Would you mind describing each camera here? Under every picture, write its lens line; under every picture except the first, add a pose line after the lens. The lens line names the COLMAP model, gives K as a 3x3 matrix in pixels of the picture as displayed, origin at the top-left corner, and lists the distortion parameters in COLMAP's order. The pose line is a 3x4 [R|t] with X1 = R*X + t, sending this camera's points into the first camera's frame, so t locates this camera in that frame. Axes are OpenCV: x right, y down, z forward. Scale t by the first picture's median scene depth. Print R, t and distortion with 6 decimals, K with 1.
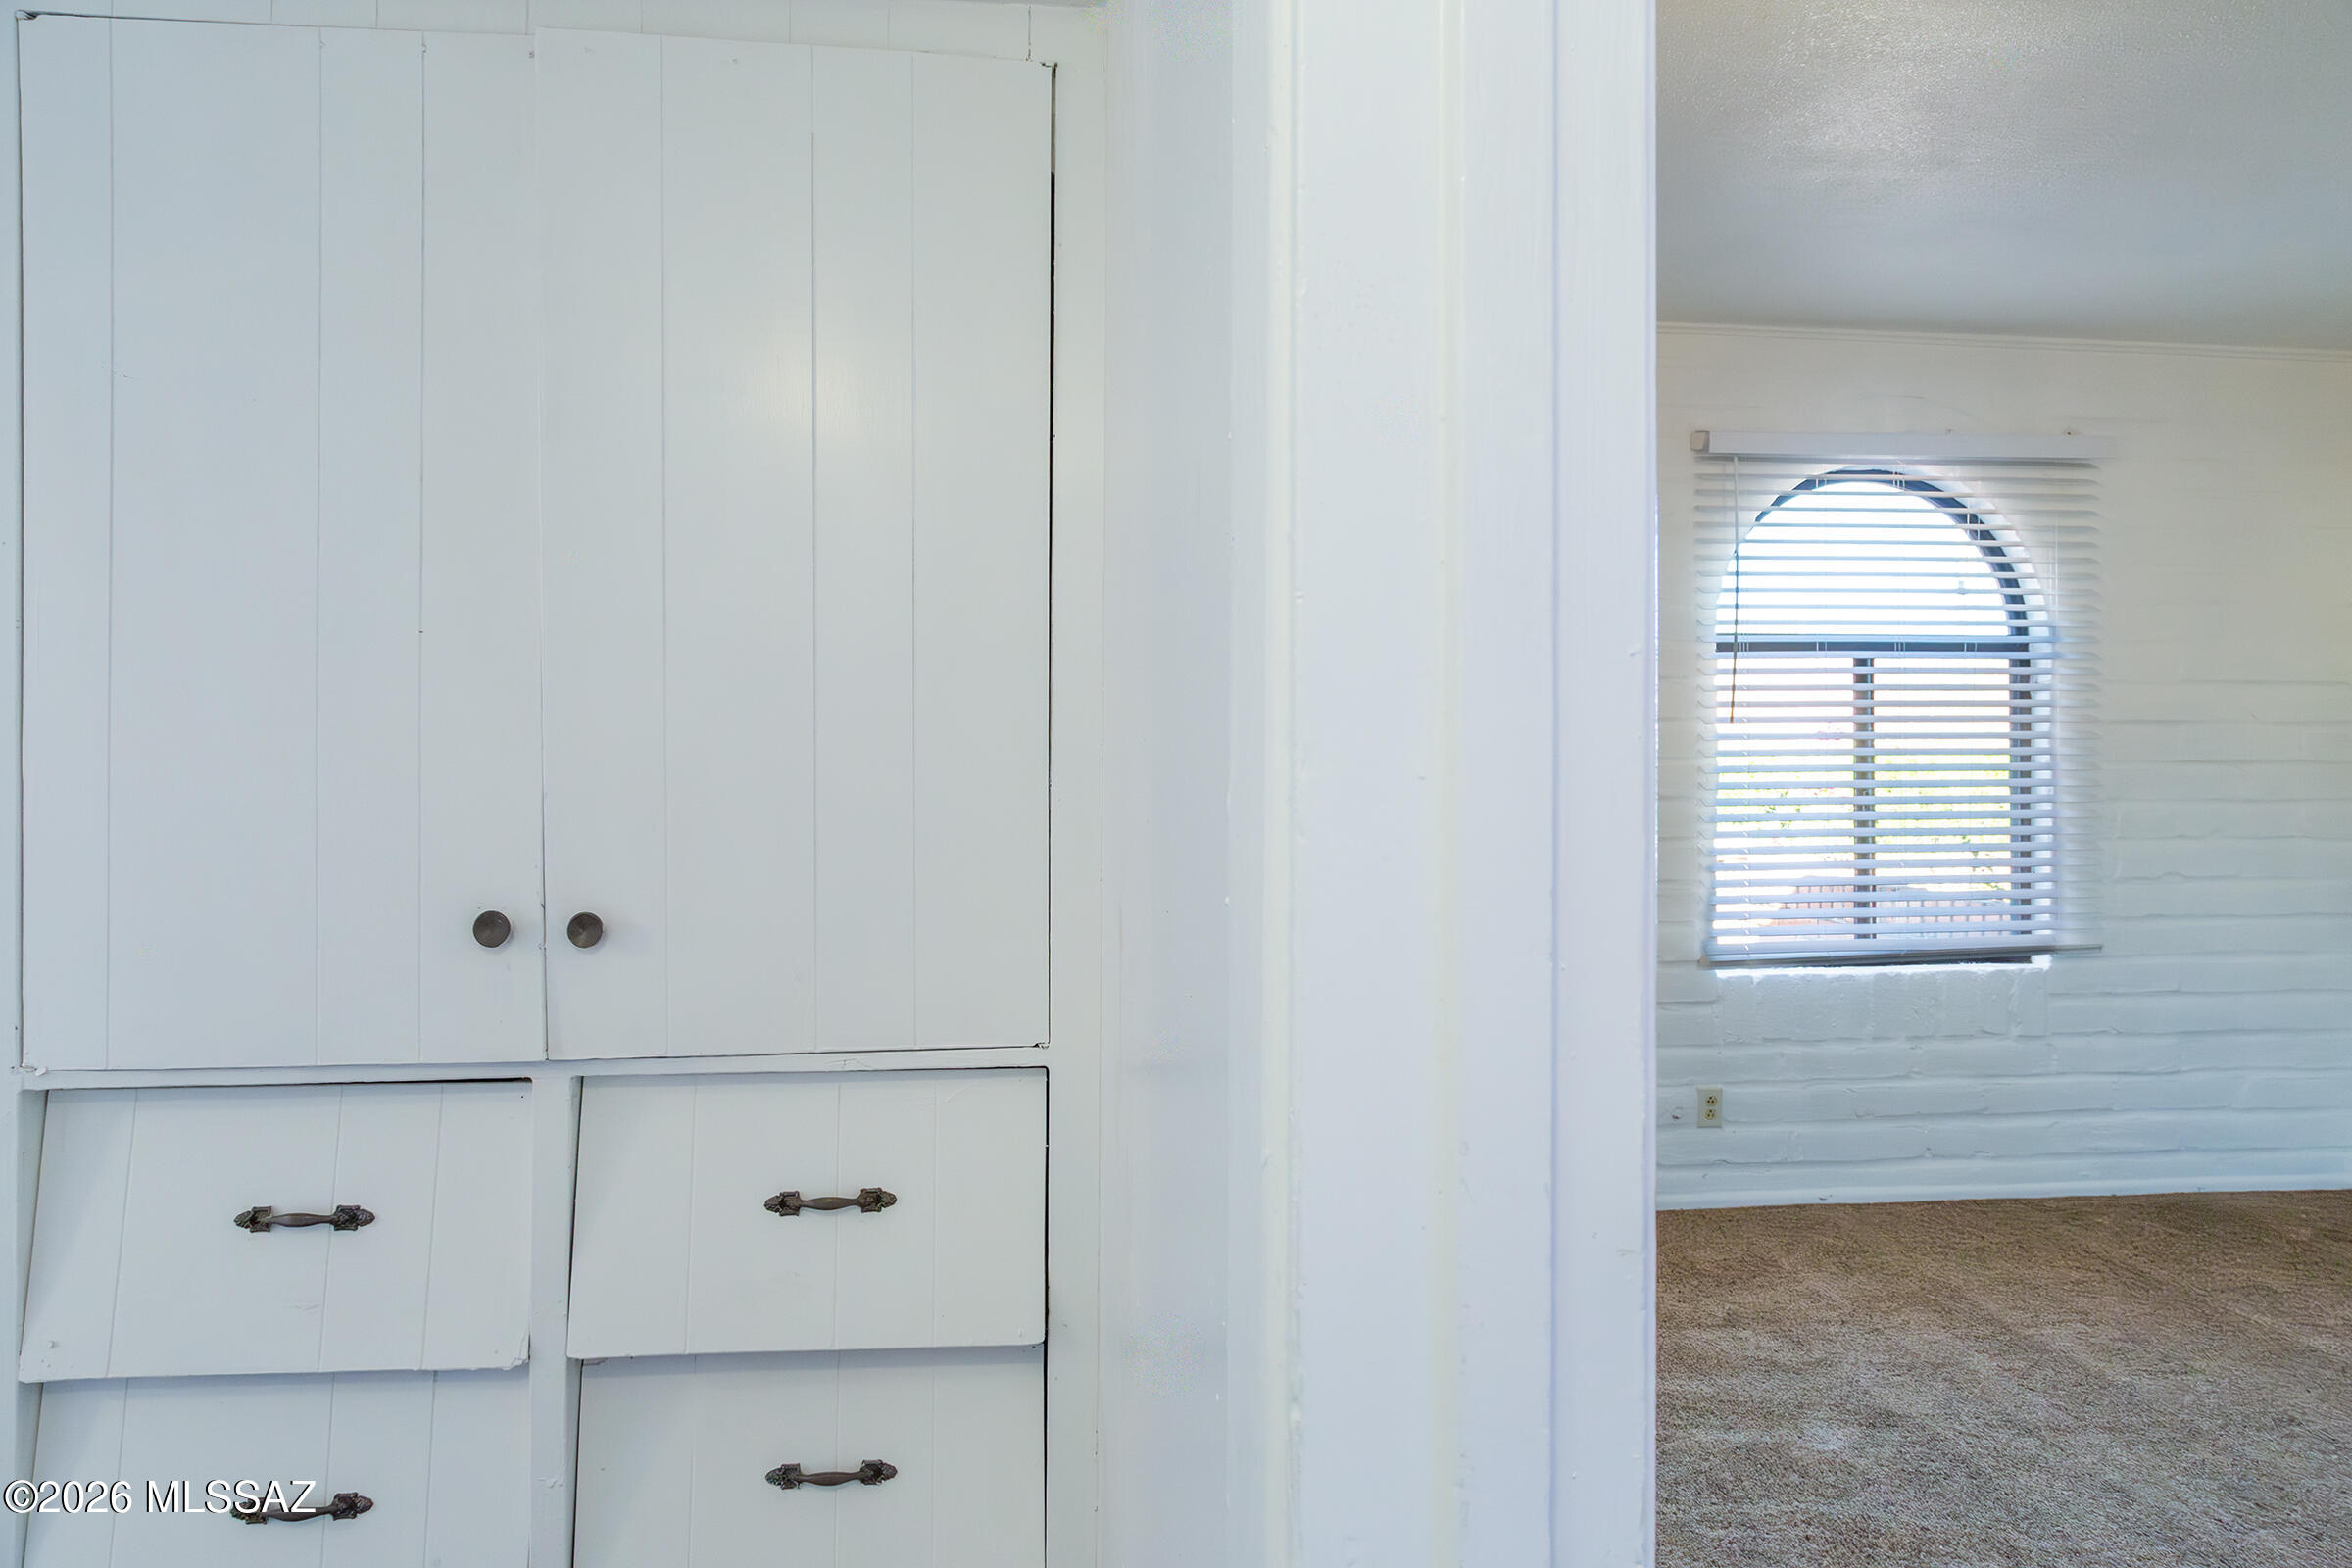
lens RADIAL K [[1566.2, 0, 1168.7], [0, 1566.2, 774.2], [0, 0, 1]] dist [-0.004032, -0.003639]
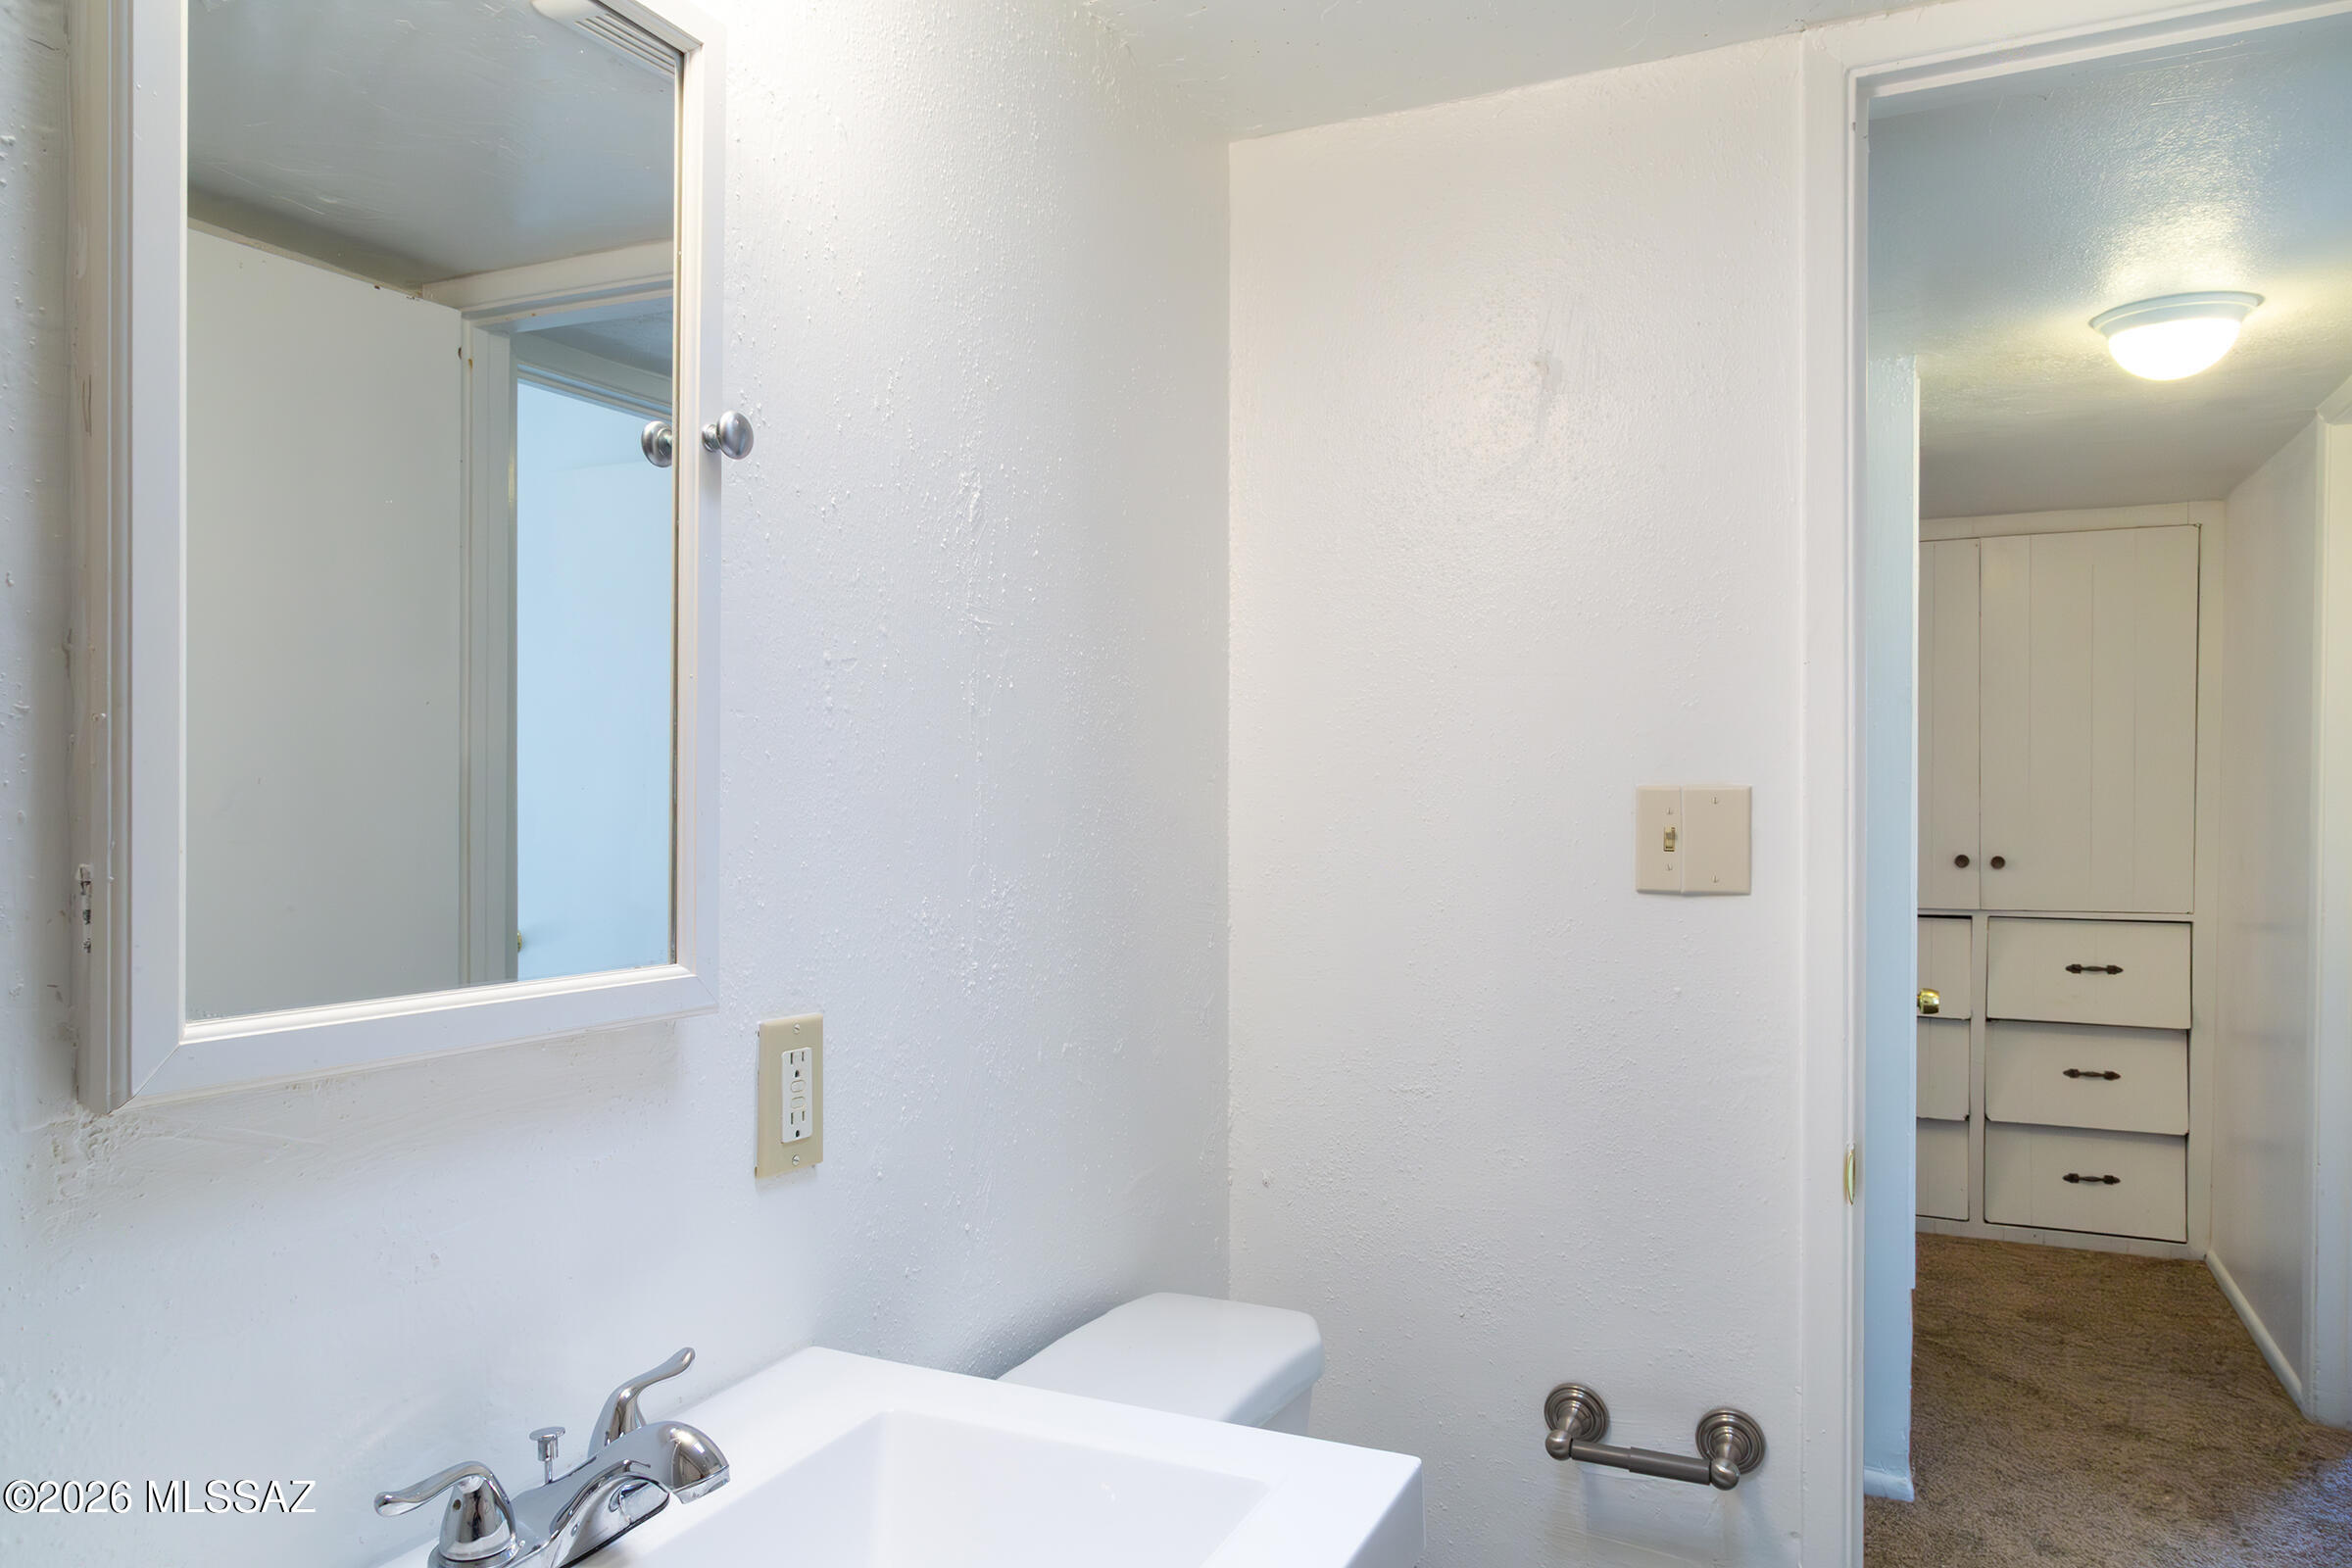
lens RADIAL K [[1566.2, 0, 1168.7], [0, 1566.2, 774.2], [0, 0, 1]] dist [-0.004032, -0.003639]
pose [[0.866391, 0.000083, -0.499366, -0.254606], [-0.006098, 0.999927, -0.010414, -0.019511], [0.499329, 0.012067, 0.866328, -2.096844]]
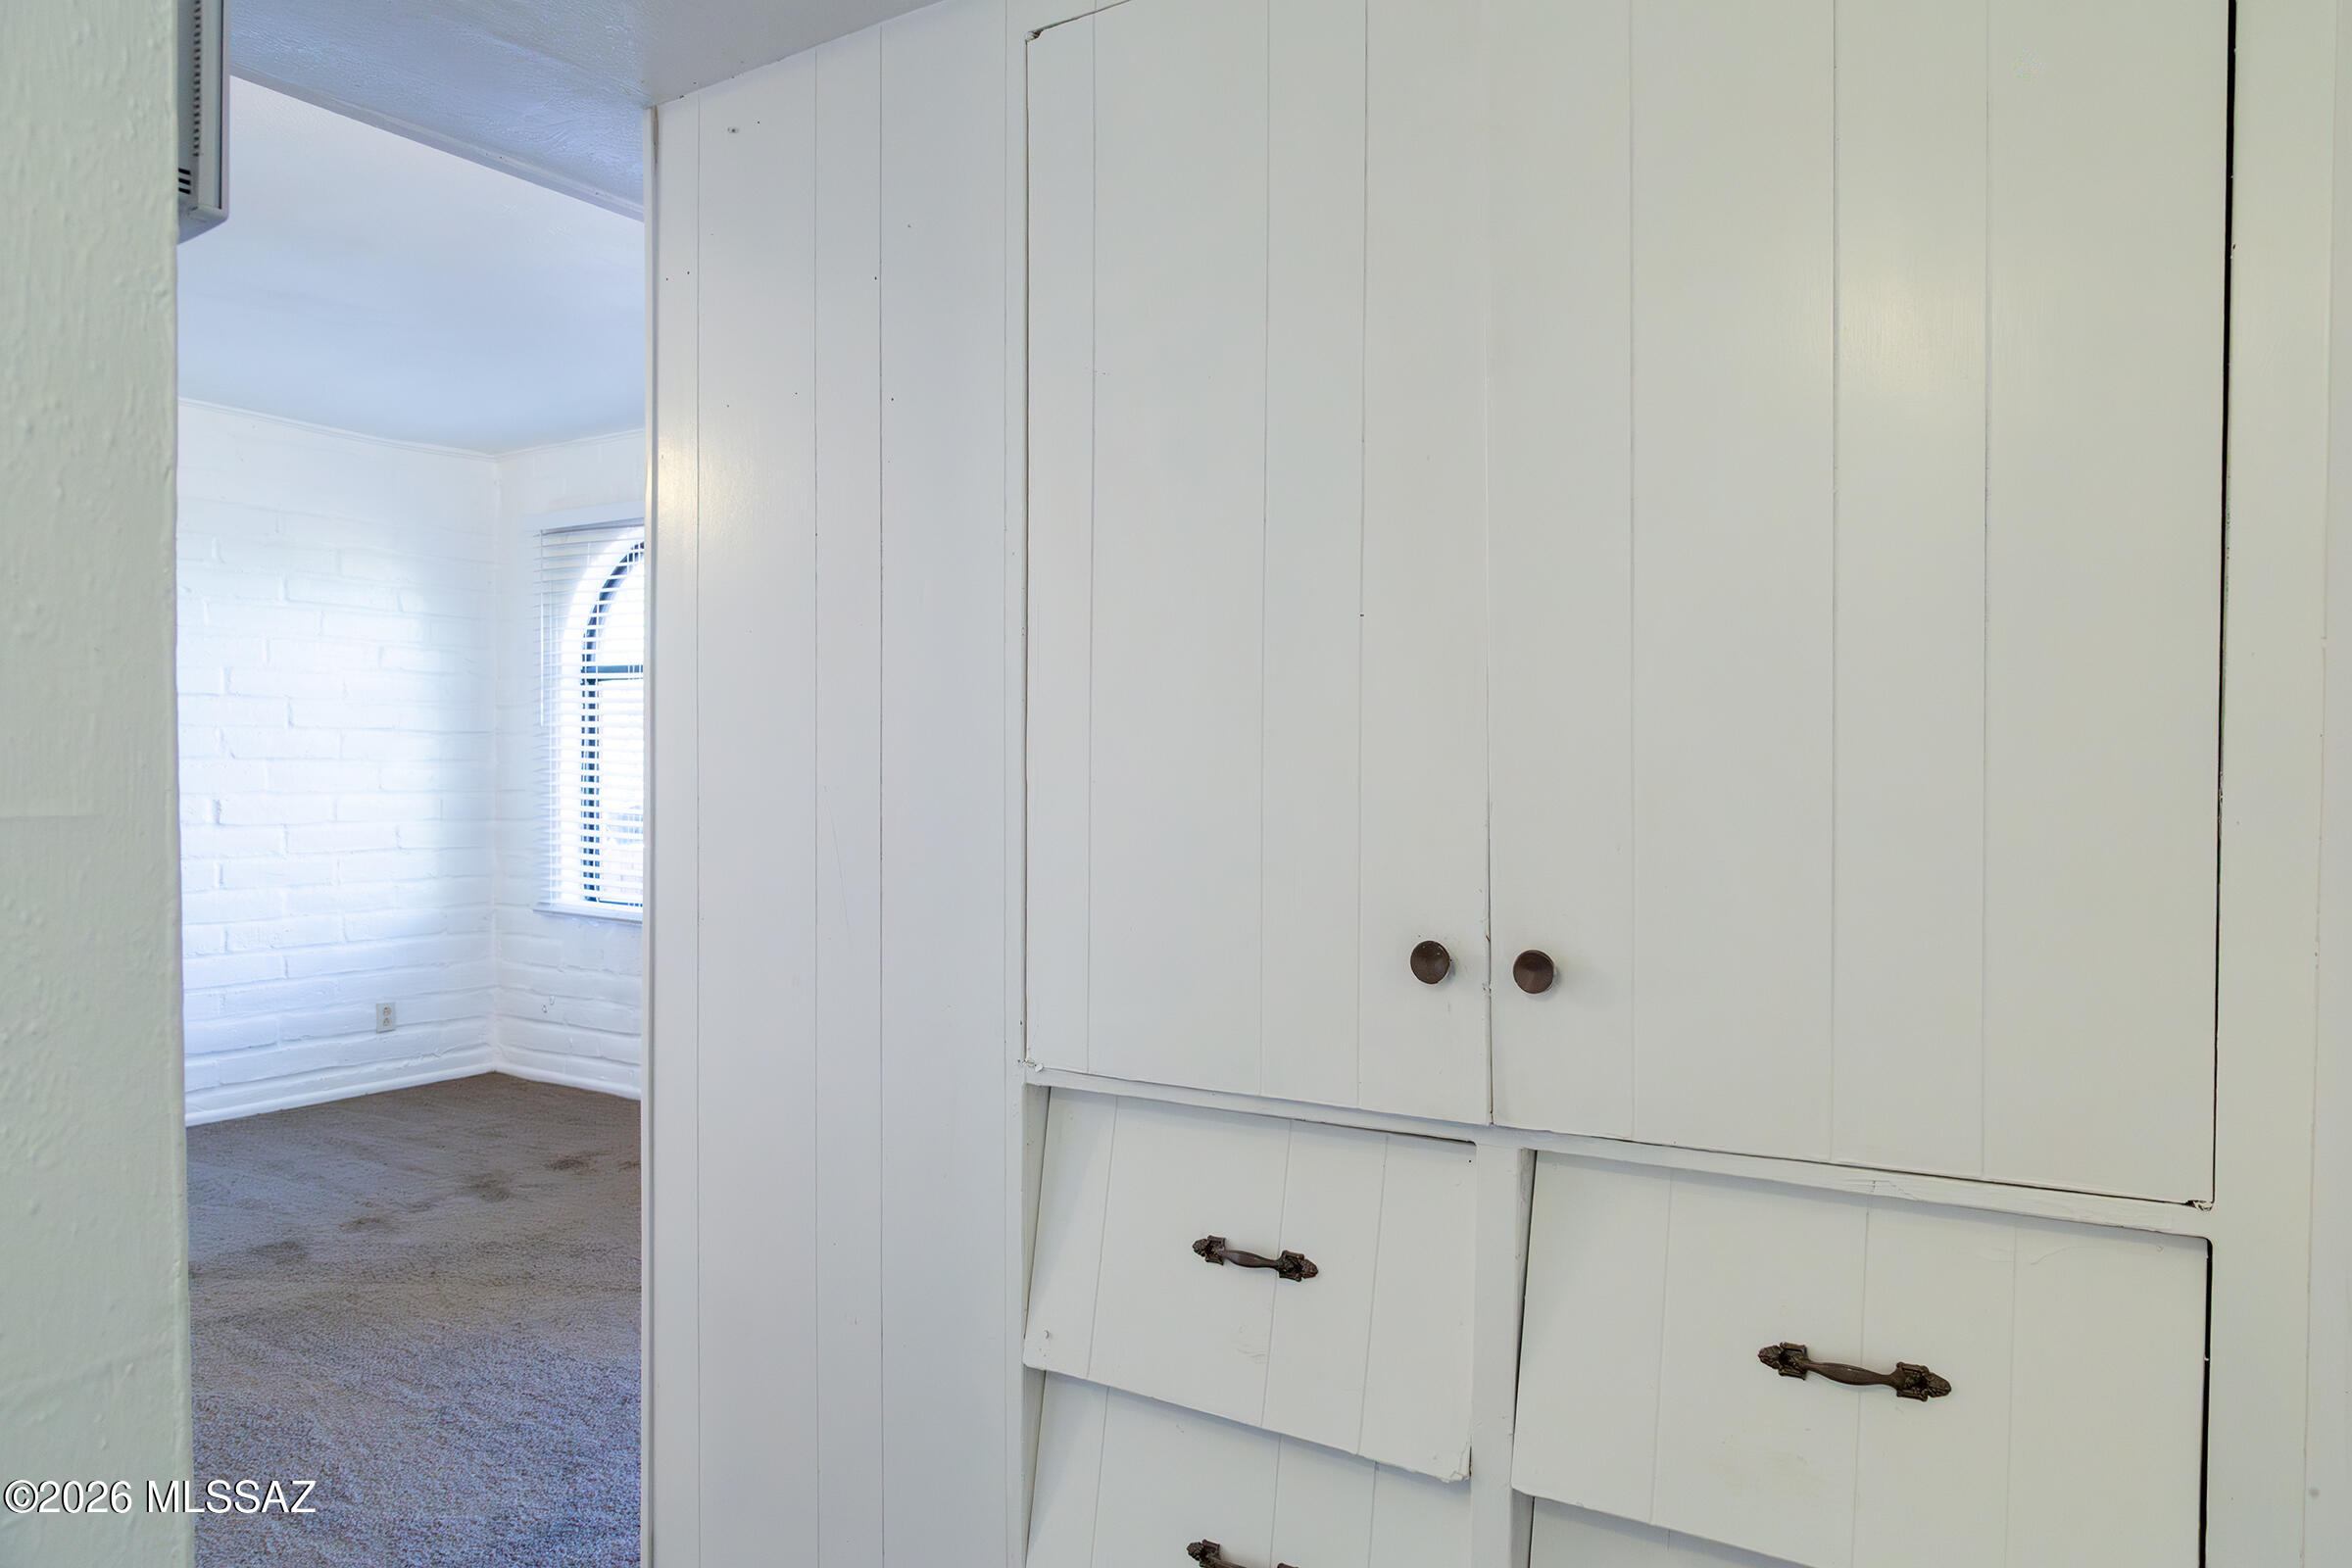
lens RADIAL K [[1578.8, 0, 1174.0], [0, 1578.8, 797.0], [0, 0, 1]] dist [-0.001916, -0.005151]
pose [[0.789064, 0.010505, -0.614221, -0.017774], [-0.009086, 0.999944, 0.005429, 0.006179], [0.614244, 0.001297, 0.789115, 0.232413]]
